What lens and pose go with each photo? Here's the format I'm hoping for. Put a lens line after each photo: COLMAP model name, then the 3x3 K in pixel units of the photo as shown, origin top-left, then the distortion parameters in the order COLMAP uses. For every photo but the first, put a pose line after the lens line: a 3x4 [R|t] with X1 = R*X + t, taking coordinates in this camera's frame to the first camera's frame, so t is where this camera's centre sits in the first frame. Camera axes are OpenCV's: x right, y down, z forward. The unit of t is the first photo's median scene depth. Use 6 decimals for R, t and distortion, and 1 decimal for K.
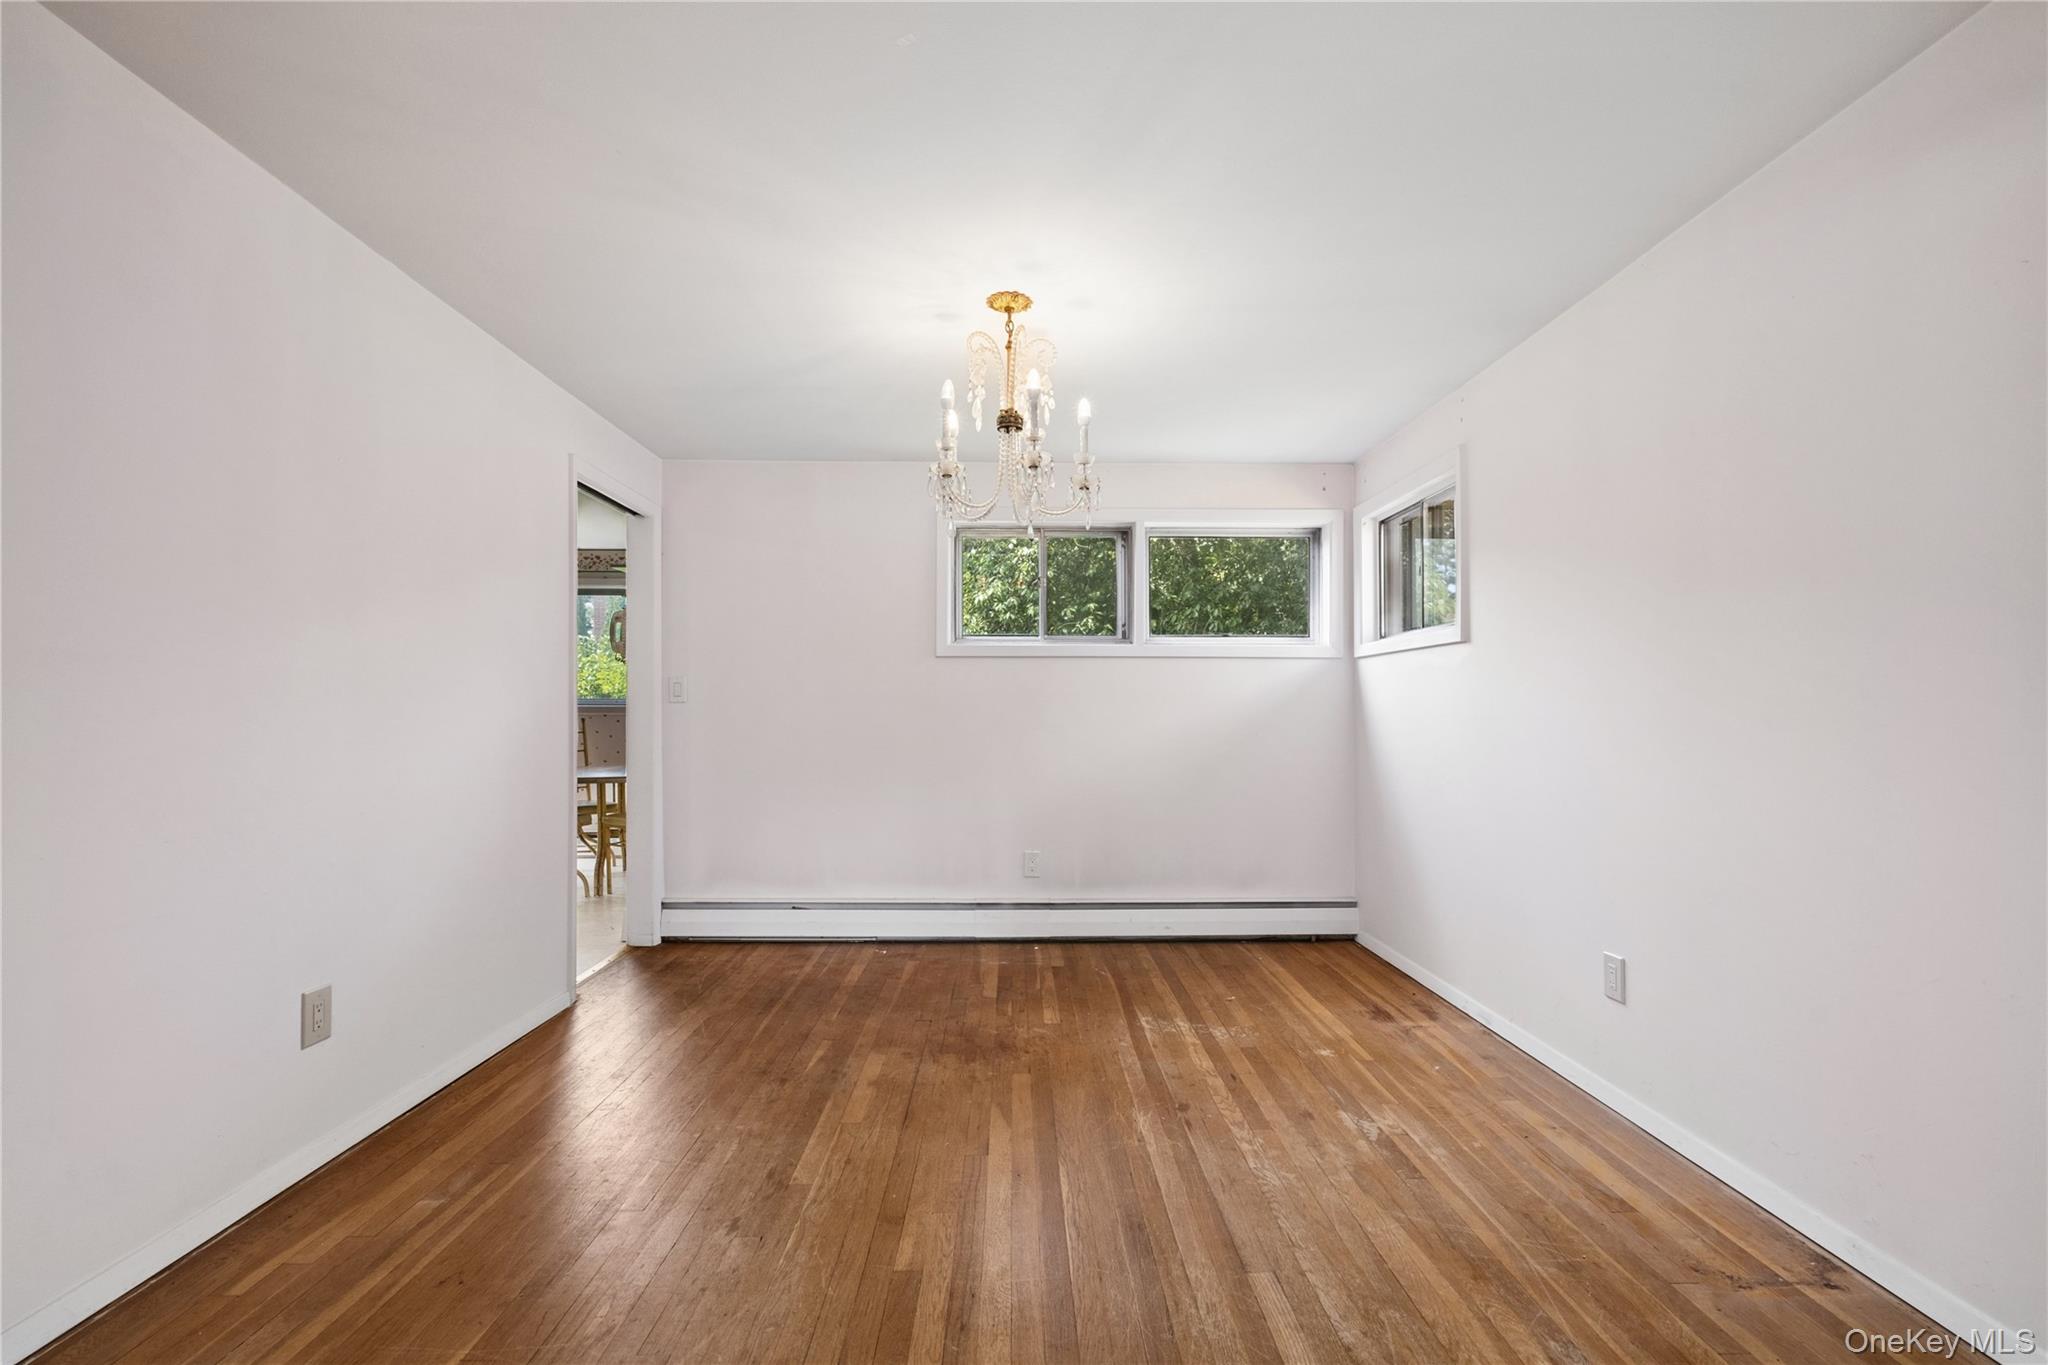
lens RADIAL K [[895.6, 0, 1025.1], [0, 895.6, 705.6], [0, 0, 1]] dist [0.002805, -0.003122]
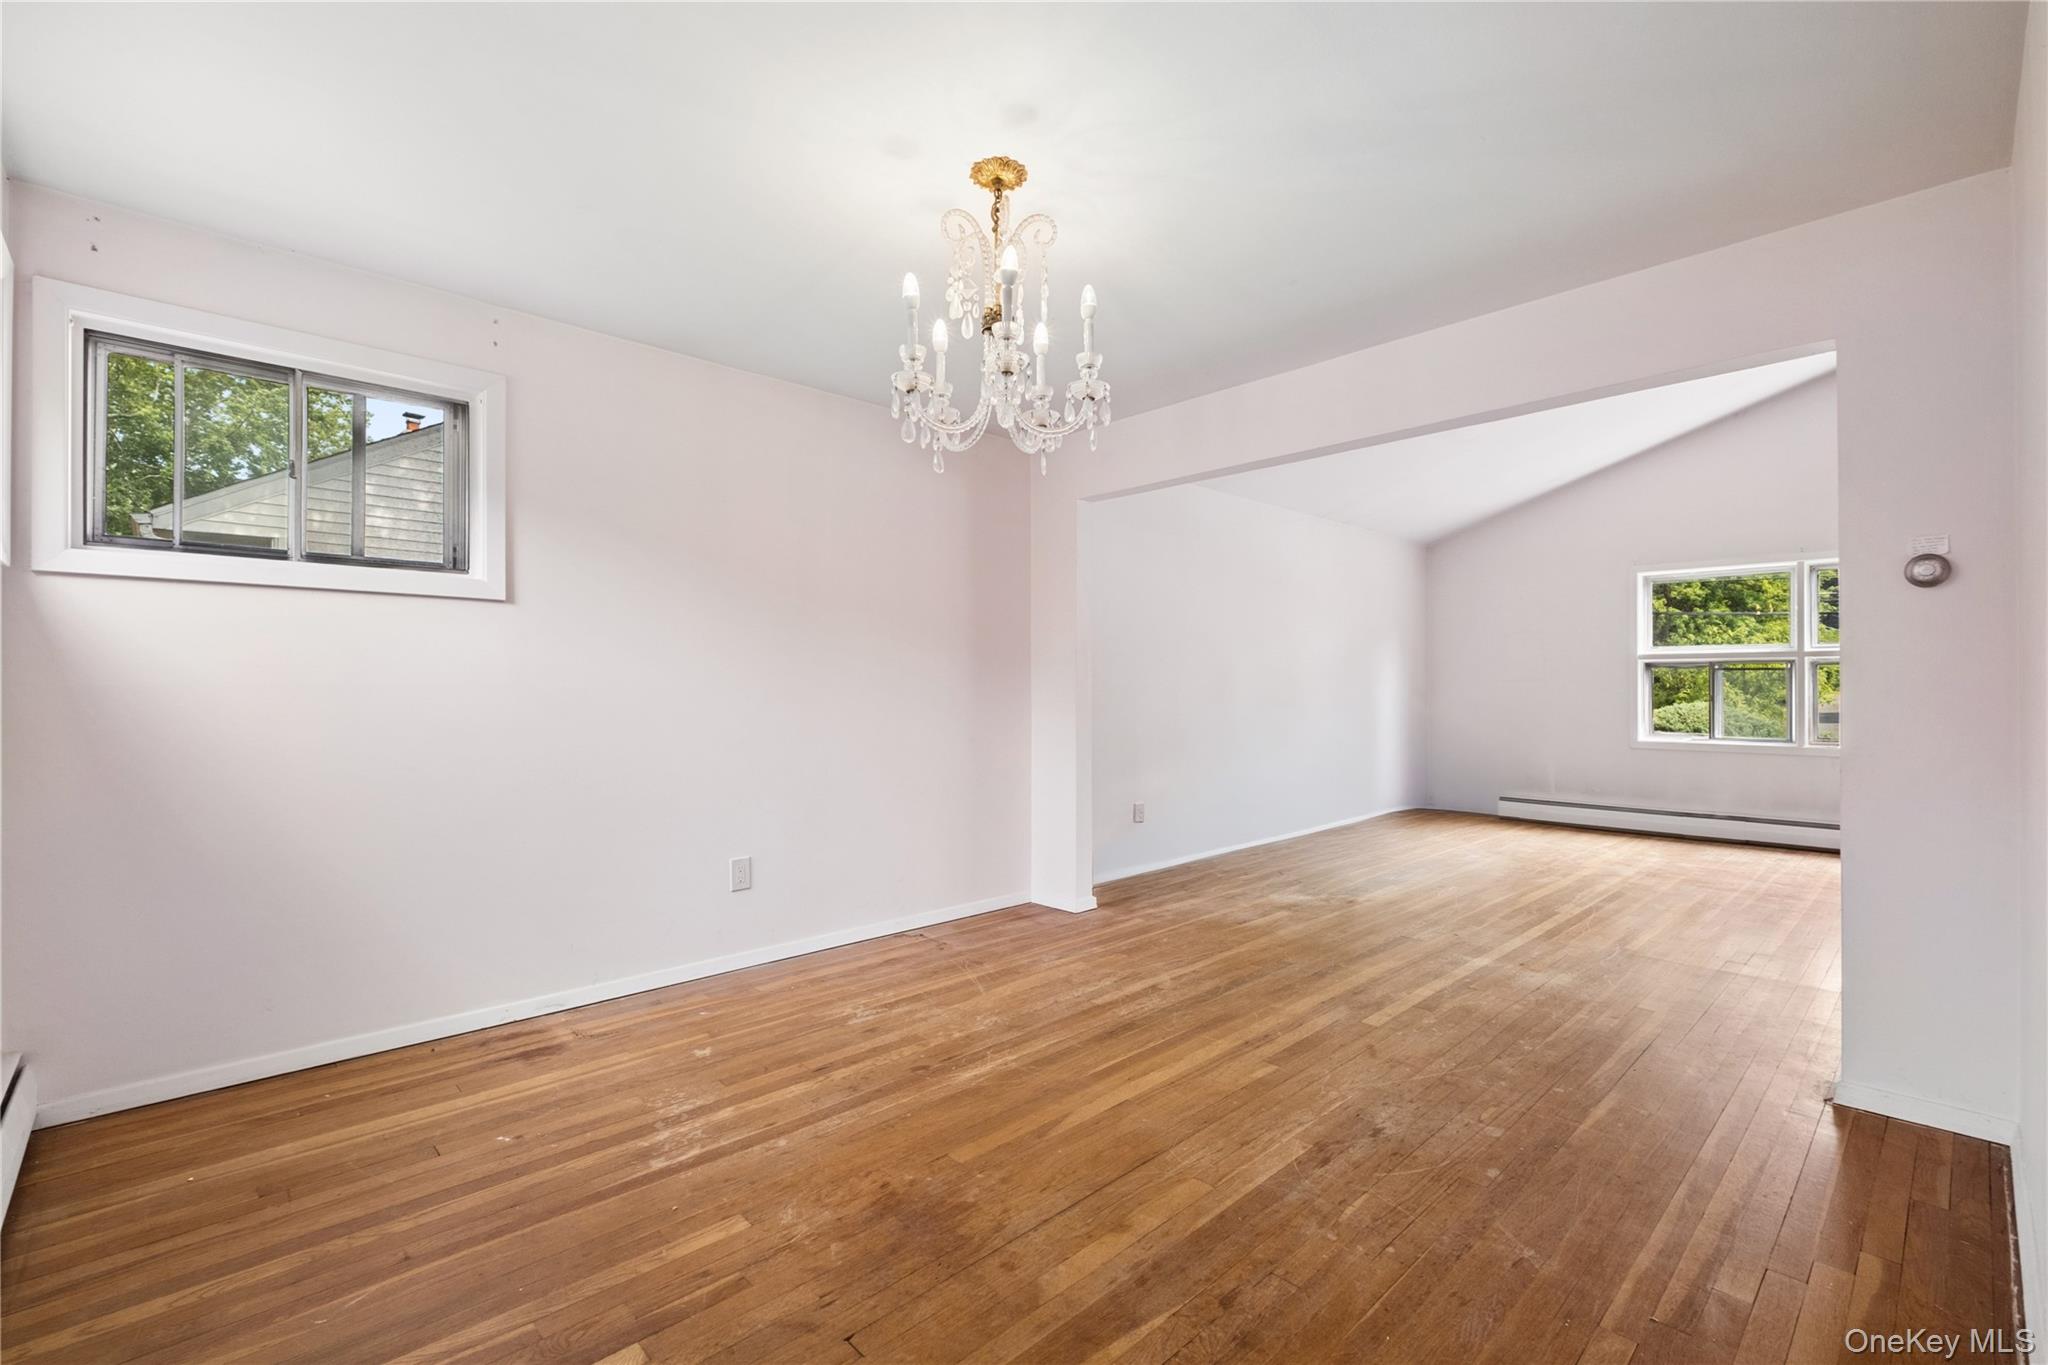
lens RADIAL K [[895.6, 0, 1027.3], [0, 895.6, 681.2], [0, 0, 1]] dist [0.002805, -0.003122]
pose [[-0.678674, 0.003508, 0.734431, -0.671976], [-0.009197, 0.999870, -0.013274, 0.019158], [-0.734382, -0.015764, -0.678554, 1.642484]]
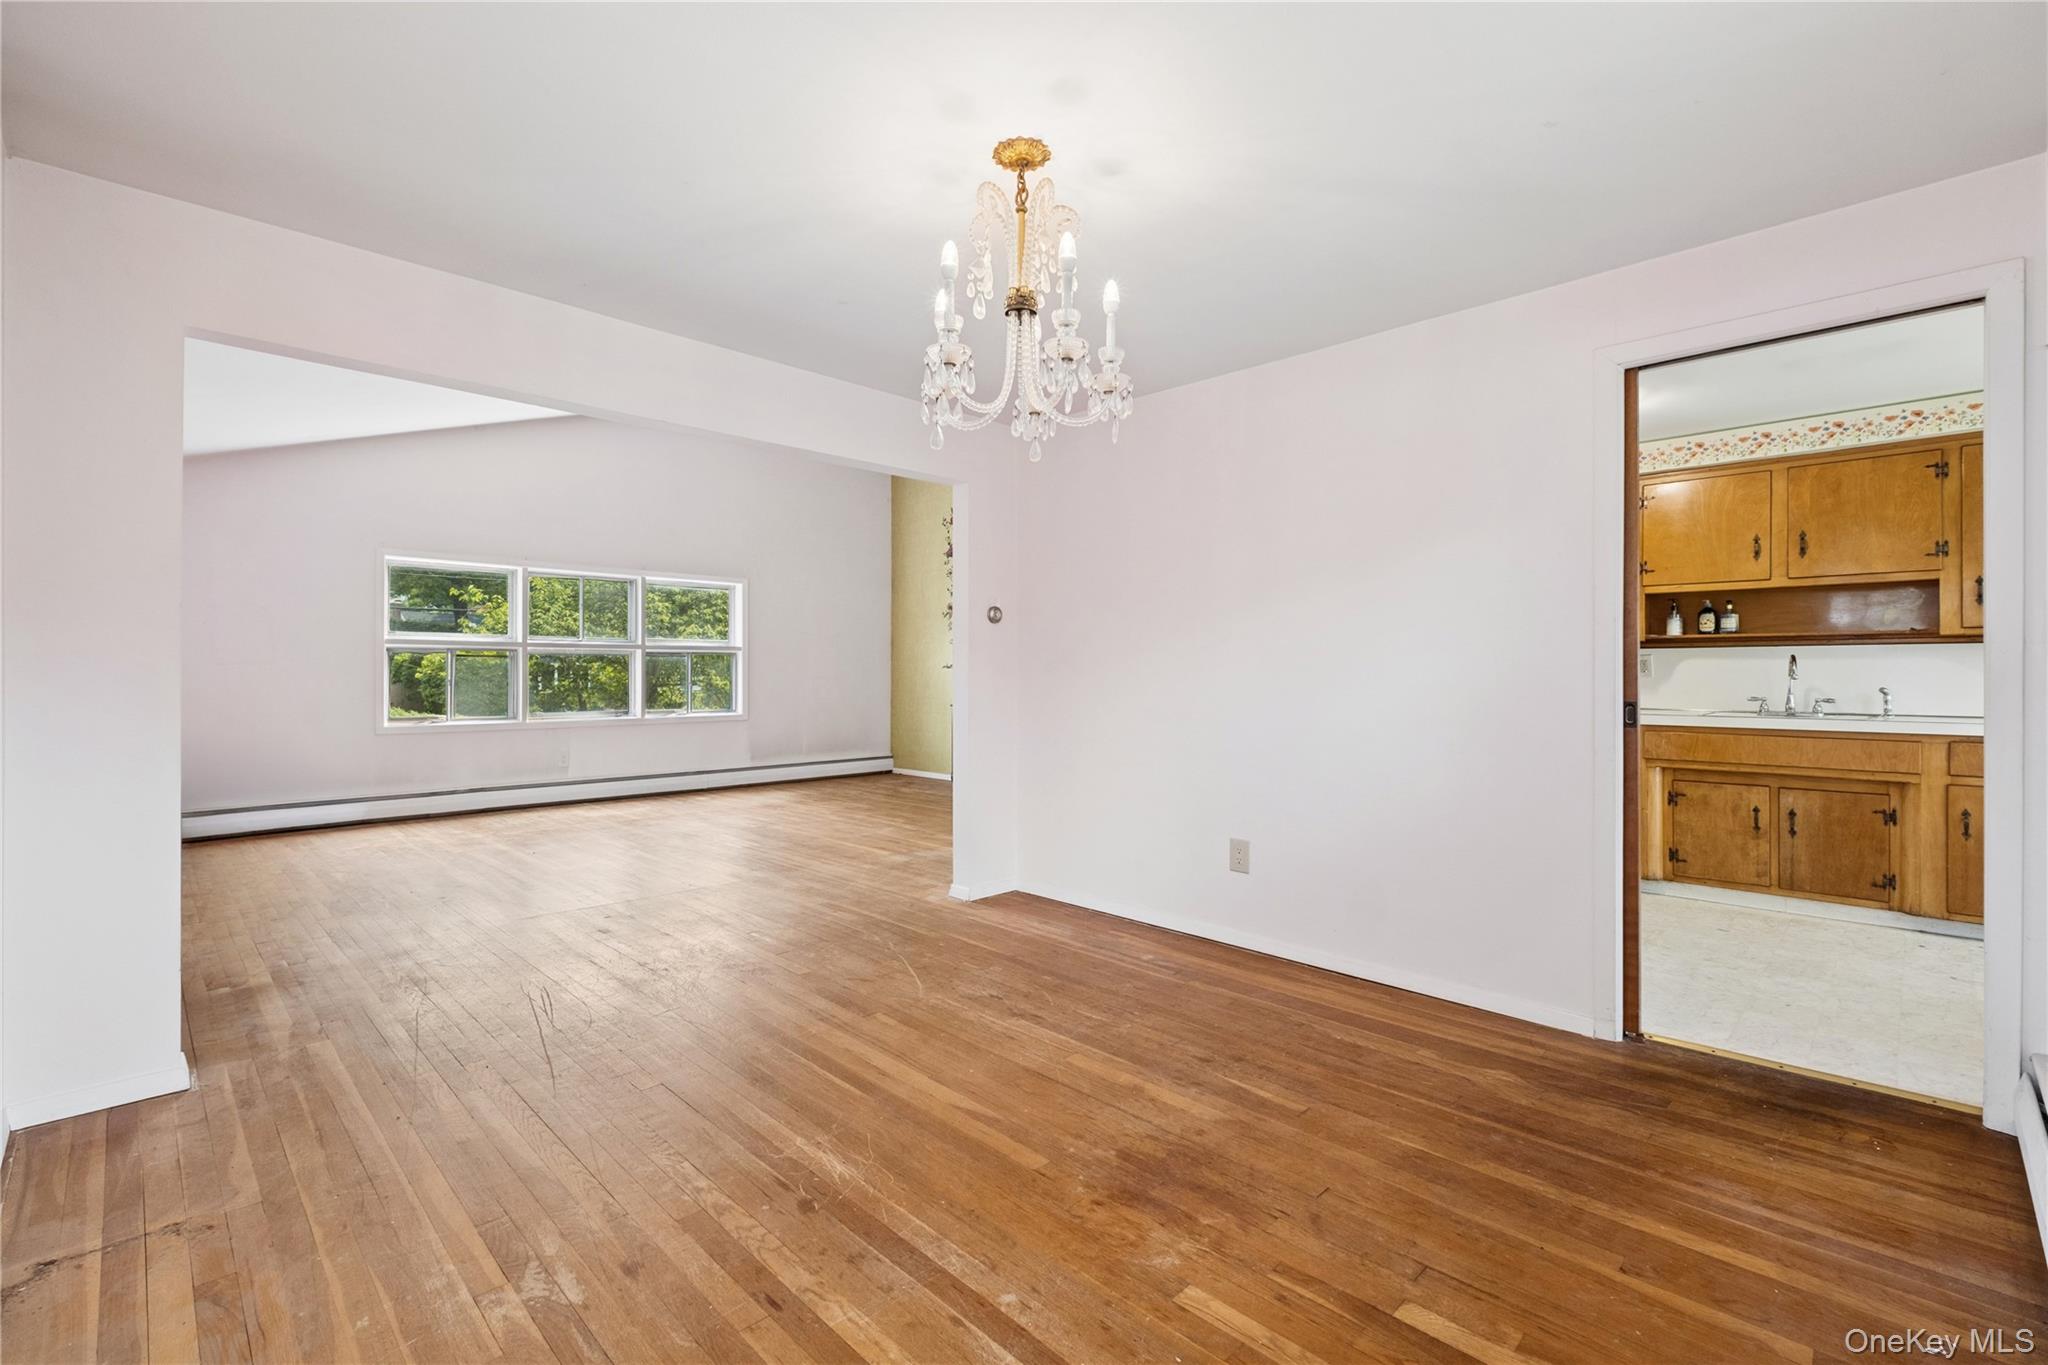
lens RADIAL K [[895.6, 0, 1032.9], [0, 895.6, 669.9], [0, 0, 1]] dist [0.002805, -0.003122]
pose [[-0.711311, -0.005499, -0.702856, 0.574094], [0.004265, 0.999917, -0.012140, 0.018982], [0.702865, -0.011633, -0.711228, 1.690387]]
